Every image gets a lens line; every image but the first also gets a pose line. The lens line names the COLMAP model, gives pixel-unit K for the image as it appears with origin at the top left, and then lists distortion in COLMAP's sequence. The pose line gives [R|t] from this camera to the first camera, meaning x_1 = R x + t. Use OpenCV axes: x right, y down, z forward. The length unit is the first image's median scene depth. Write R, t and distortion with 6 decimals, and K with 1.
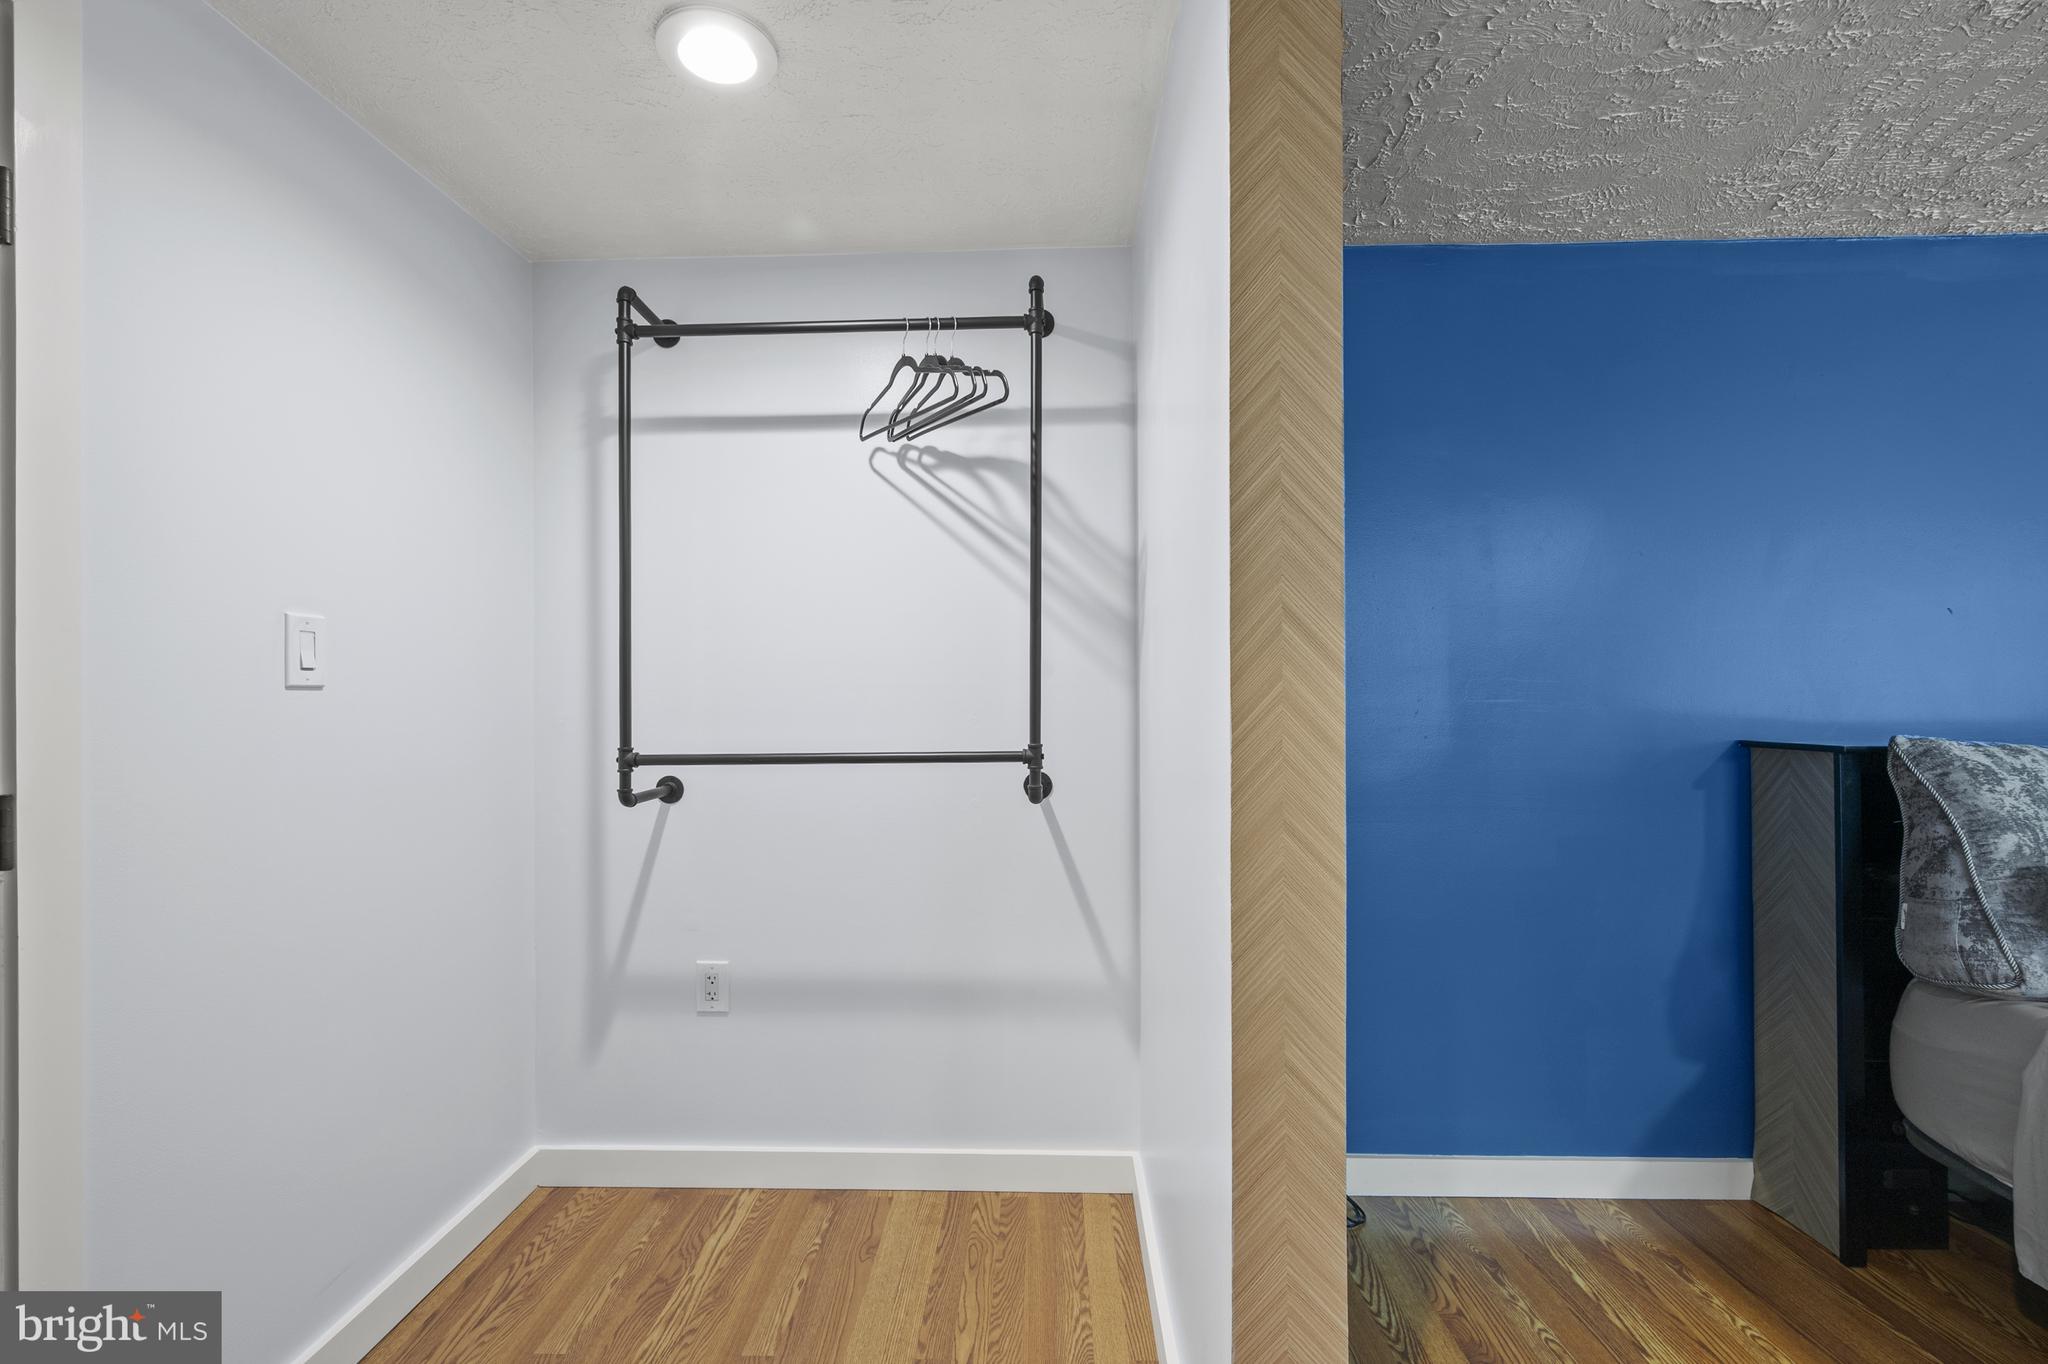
lens RADIAL K [[884.5, 0, 1020.8], [0, 884.5, 695.4], [0, 0, 1]] dist [0.000026, -0.001801]
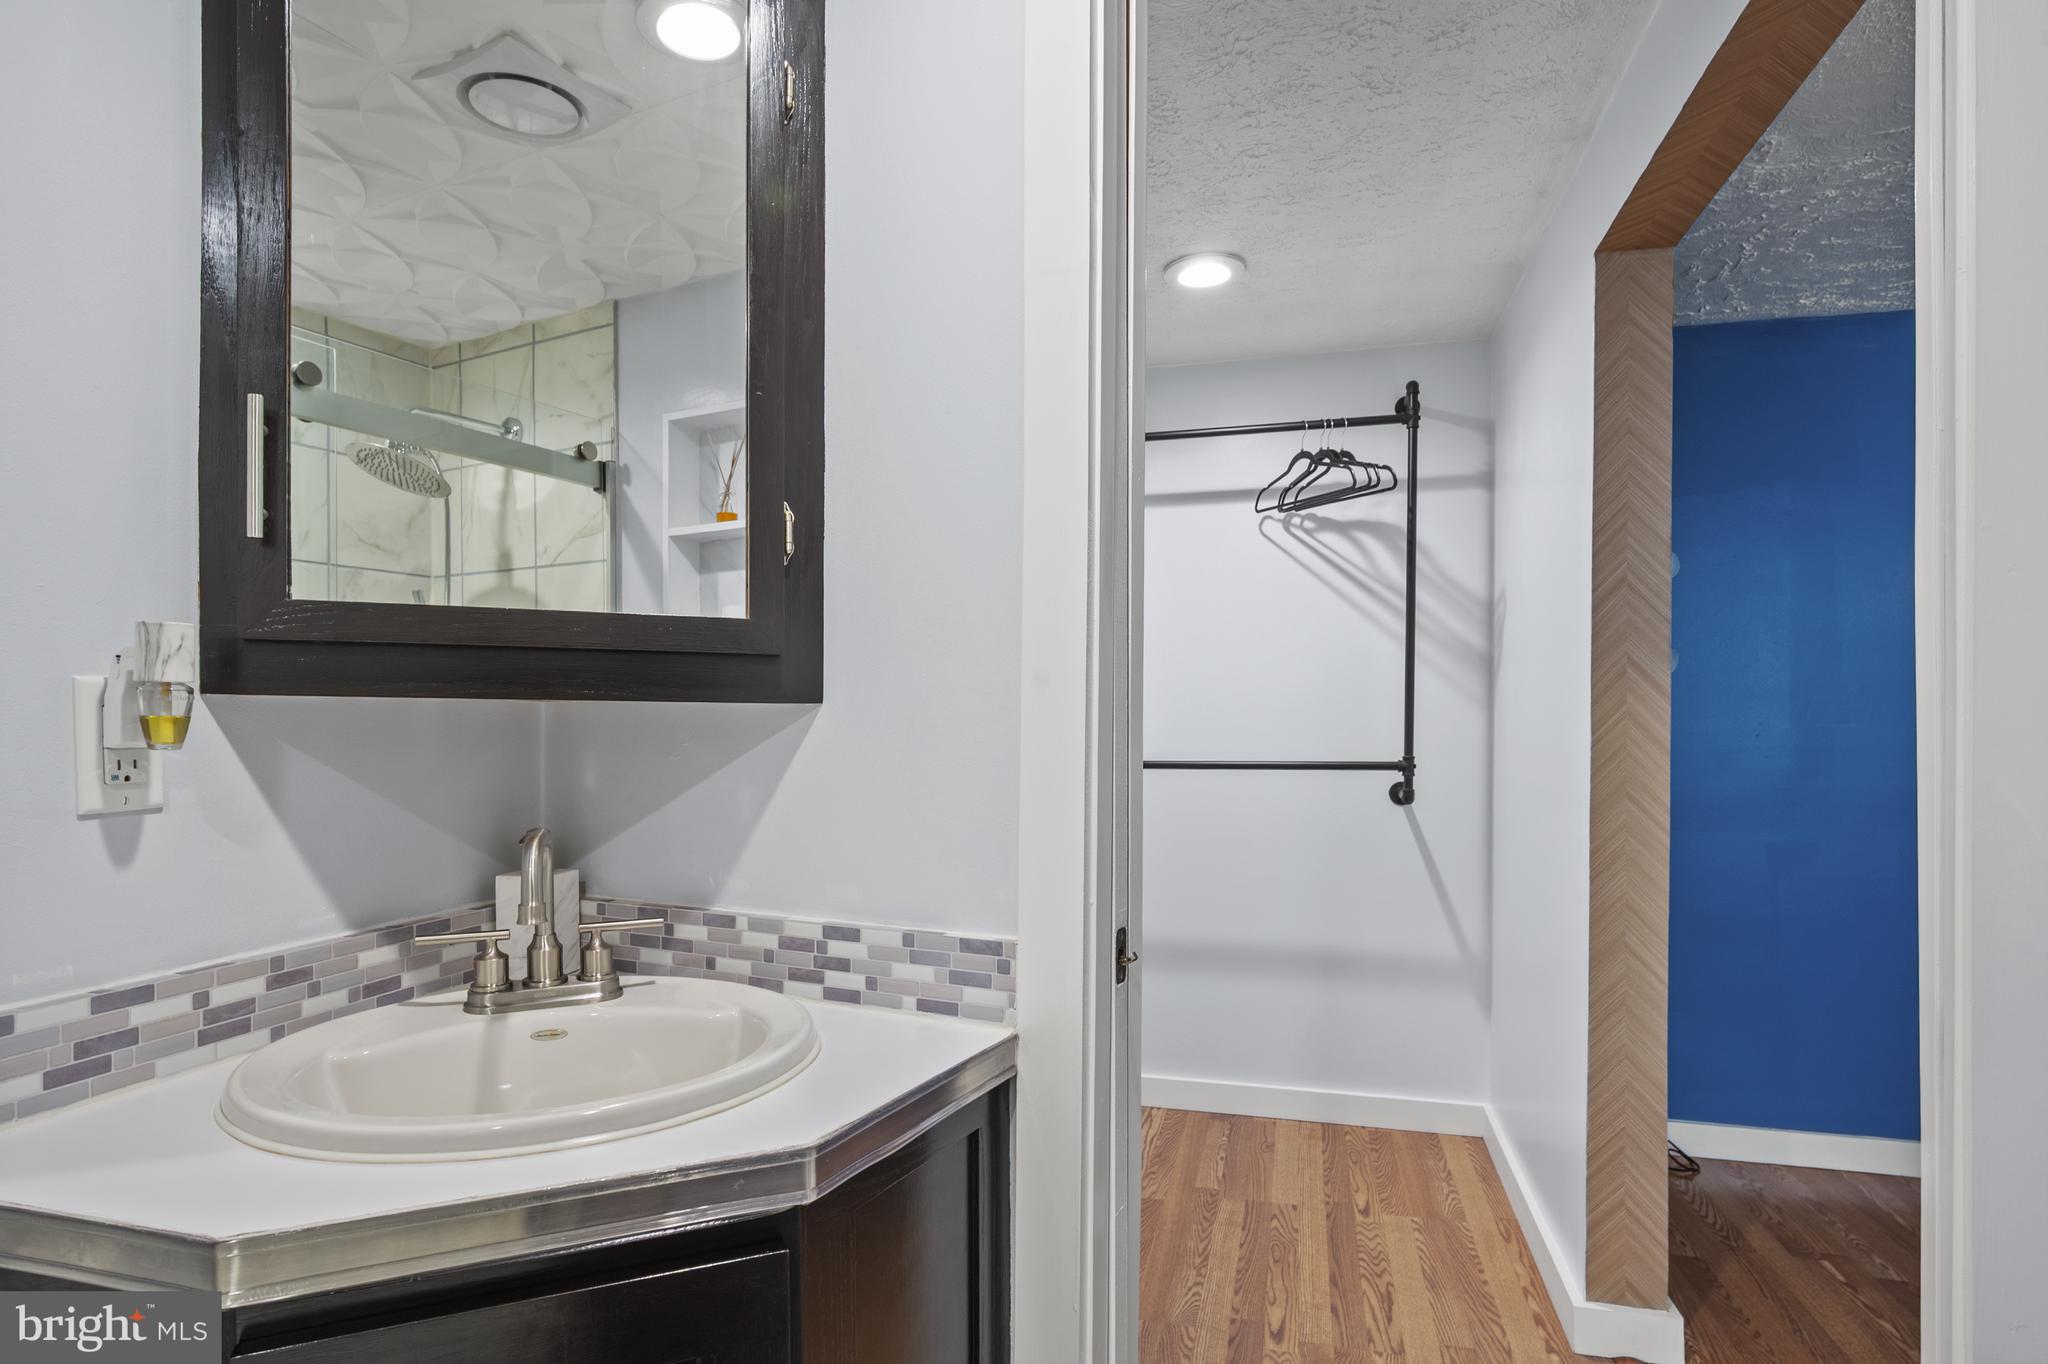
lens RADIAL K [[1076.3, 0, 1014.0], [0, 1076.3, 732.5], [0, 0, 1]] dist [-0.004309, -0.001076]
pose [[0.973335, 0.009114, -0.229207, -0.177819], [-0.008076, 0.999952, 0.005468, 0.017612], [0.229246, -0.003471, 0.973362, -0.604832]]
